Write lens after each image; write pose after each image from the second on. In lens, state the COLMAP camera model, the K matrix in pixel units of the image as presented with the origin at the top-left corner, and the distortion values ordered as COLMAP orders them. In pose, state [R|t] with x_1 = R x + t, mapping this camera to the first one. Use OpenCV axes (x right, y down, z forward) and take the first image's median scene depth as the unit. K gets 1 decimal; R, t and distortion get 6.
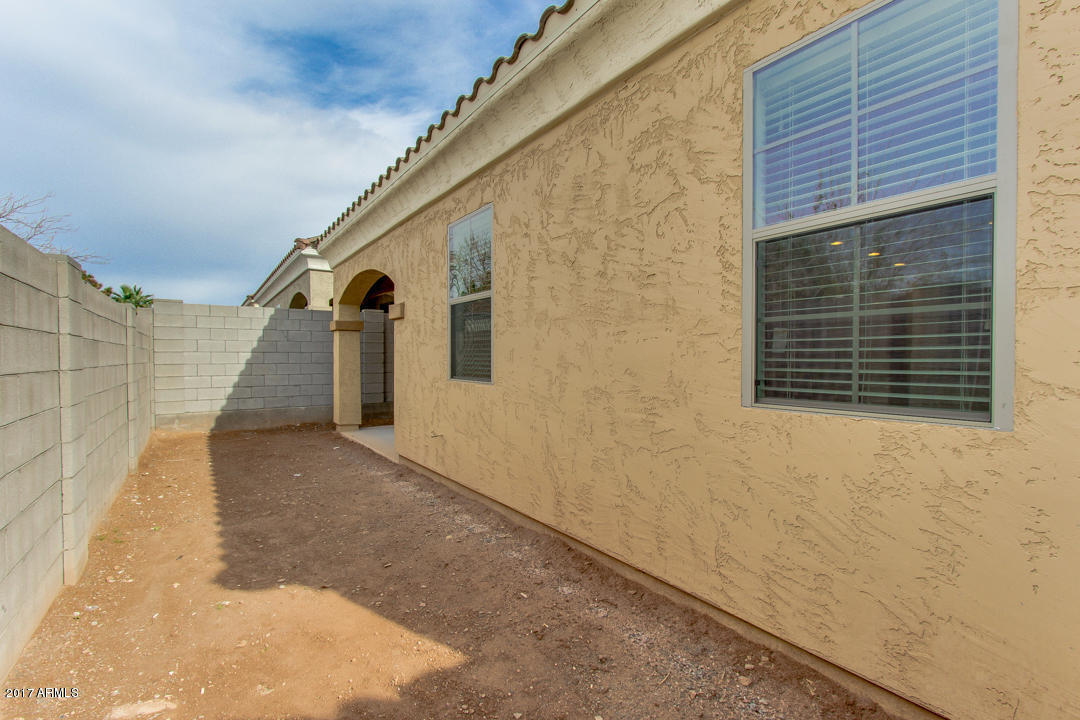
lens RADIAL K [[491.2, 0, 535.0], [0, 491.2, 362.3], [0, 0, 1]] dist [0.001201, 0.000764]
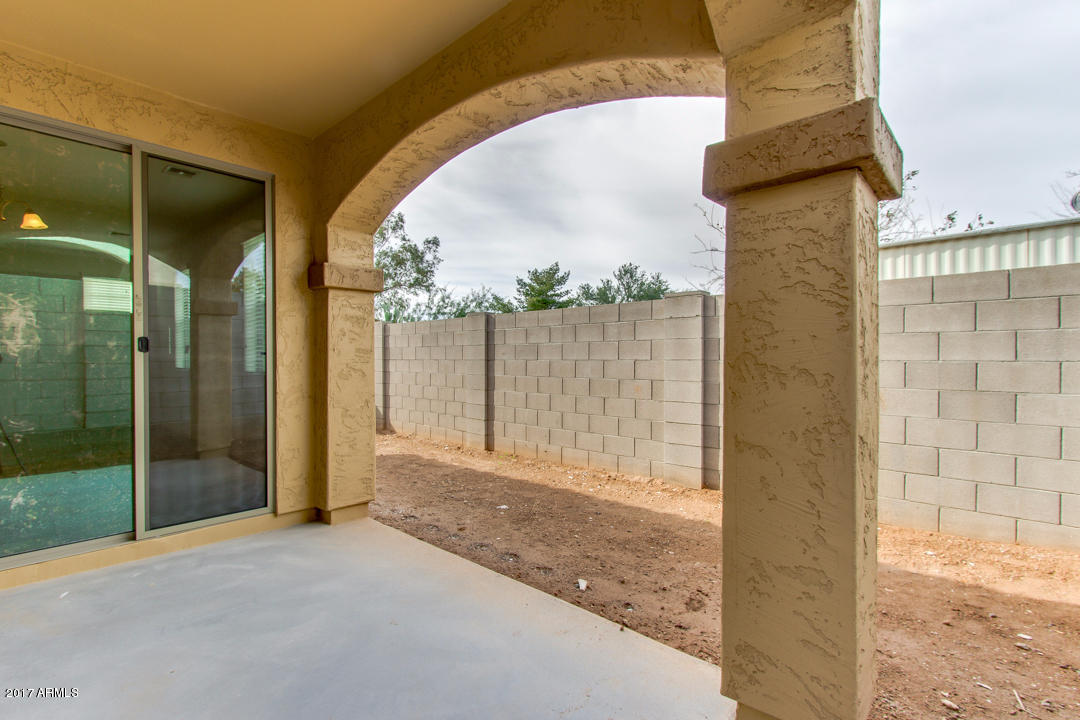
lens RADIAL K [[501.5, 0, 539.1], [0, 501.5, 362.3], [0, 0, 1]] dist [0.000729, 0.000026]
pose [[-0.975672, 0.002666, -0.219218, -0.395586], [-0.000926, 0.999867, 0.016282, -0.007287], [0.219232, 0.016089, -0.975540, 1.911734]]
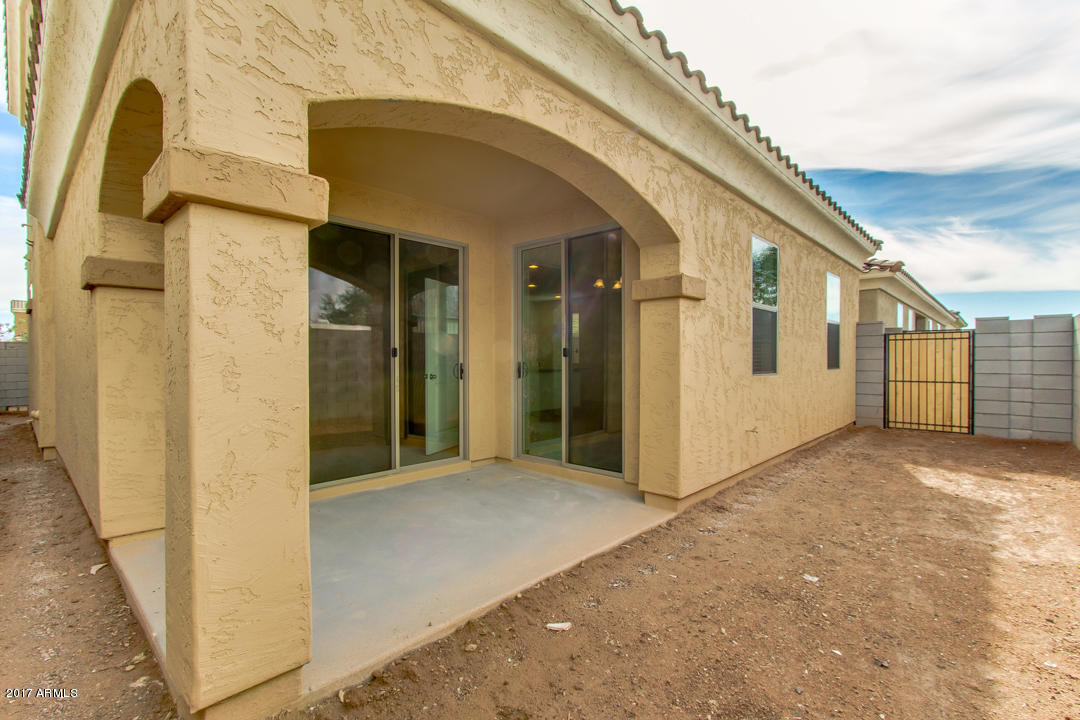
lens RADIAL K [[491.2, 0, 535.0], [0, 491.2, 362.3], [0, 0, 1]] dist [0.001201, 0.000764]
pose [[-0.210828, -0.007153, 0.977497, -1.007297], [0.011560, 0.999885, 0.009810, -0.009108], [-0.977455, 0.013368, -0.210721, 1.508197]]
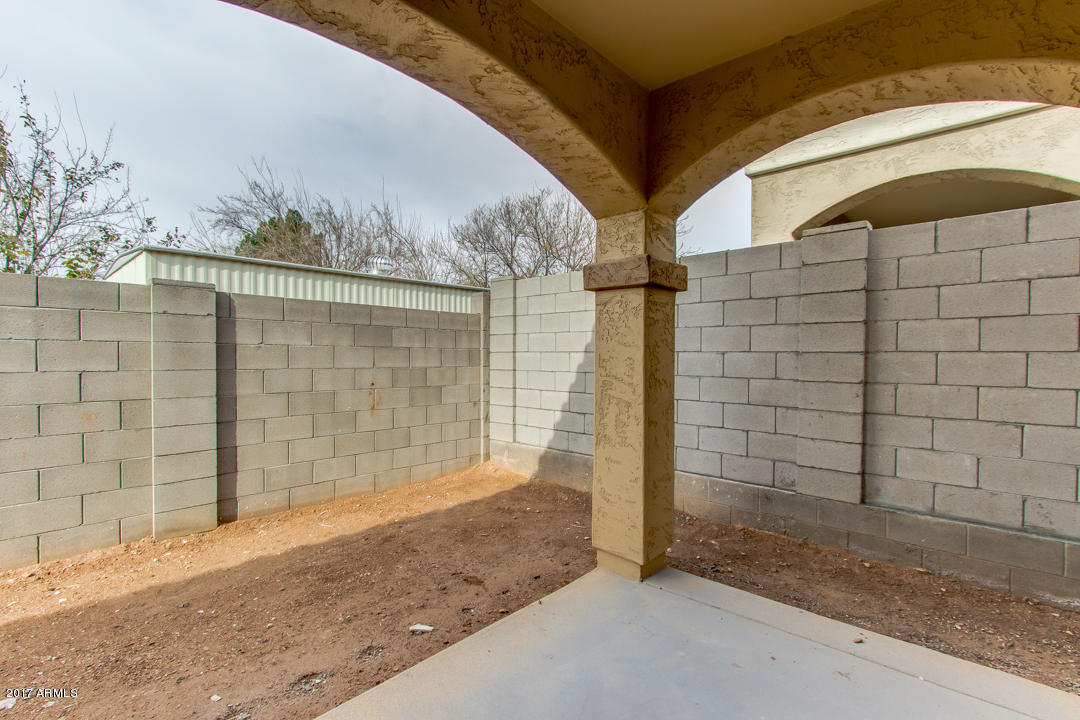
lens RADIAL K [[491.2, 0, 535.0], [0, 491.2, 362.3], [0, 0, 1]] dist [0.001201, 0.000764]
pose [[0.211829, 0.014942, -0.977192, -0.069378], [-0.017335, 0.999783, 0.011530, -0.024395], [0.977153, 0.014497, 0.212043, 1.394102]]
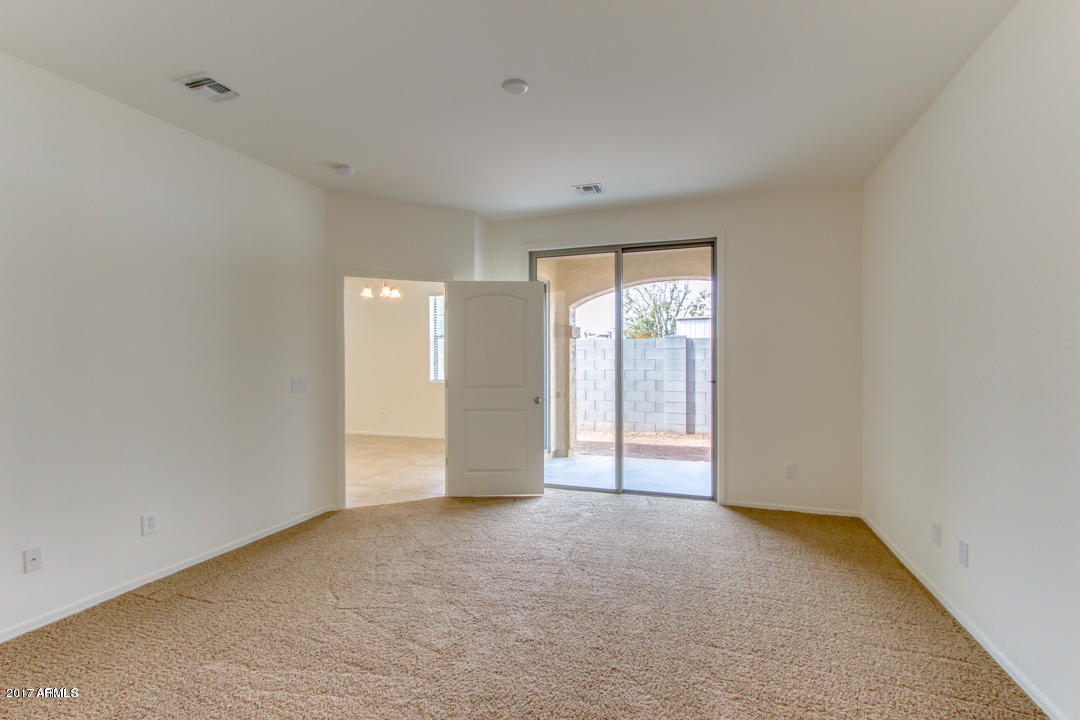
lens RADIAL K [[494.2, 0, 541.8], [0, 494.2, 364.8], [0, 0, 1]] dist [0.001117, 0.000101]
pose [[-0.803243, 0.008838, -0.595586, 0.613774], [-0.002834, 0.999822, 0.018659, -0.048496], [0.595644, 0.016675, -0.803075, 2.221974]]
